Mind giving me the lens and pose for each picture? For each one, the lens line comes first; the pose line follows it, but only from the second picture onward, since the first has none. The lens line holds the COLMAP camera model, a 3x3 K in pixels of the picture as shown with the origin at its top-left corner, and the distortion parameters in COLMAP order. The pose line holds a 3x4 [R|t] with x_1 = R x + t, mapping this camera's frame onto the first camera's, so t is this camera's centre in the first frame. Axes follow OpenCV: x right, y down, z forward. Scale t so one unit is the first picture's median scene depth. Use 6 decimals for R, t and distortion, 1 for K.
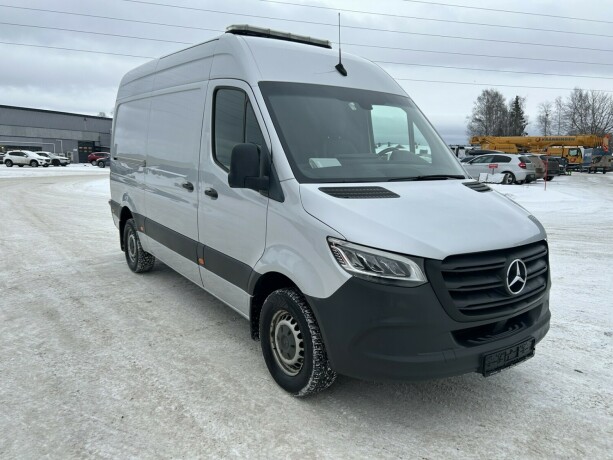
lens RADIAL K [[464.2, 0, 308.1], [0, 464.2, 234.1], [0, 0, 1]] dist [0.047208, -0.051345]
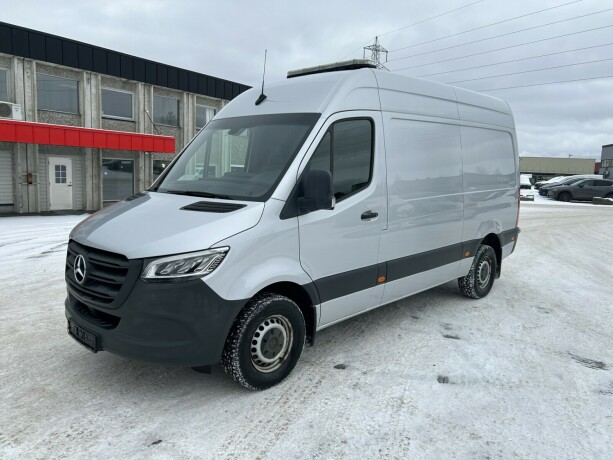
lens RADIAL K [[464.2, 0, 305.9], [0, 464.2, 232.6], [0, 0, 1]] dist [0.047208, -0.051345]
pose [[0.174870, 0.125592, -0.976549, 1.679396], [-0.188982, 0.977671, 0.091895, -0.219128], [0.966285, 0.168481, 0.194700, 1.274656]]
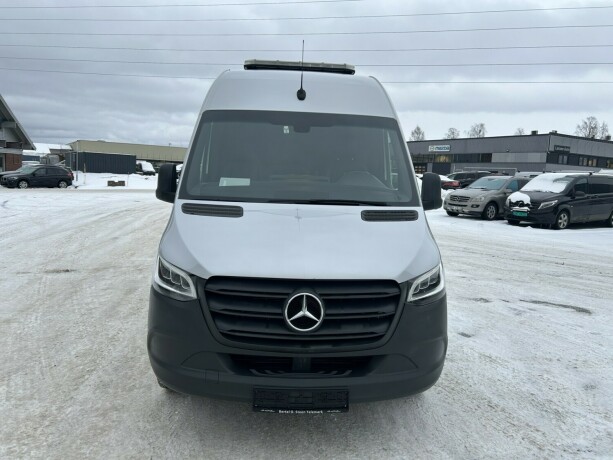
lens RADIAL K [[464.2, 0, 310.6], [0, 464.2, 225.9], [0, 0, 1]] dist [0.047208, -0.051345]
pose [[0.848016, 0.084650, -0.523167, 0.888184], [-0.114439, 0.993120, -0.024808, -0.054071], [0.517468, 0.080908, 0.851869, 0.209380]]
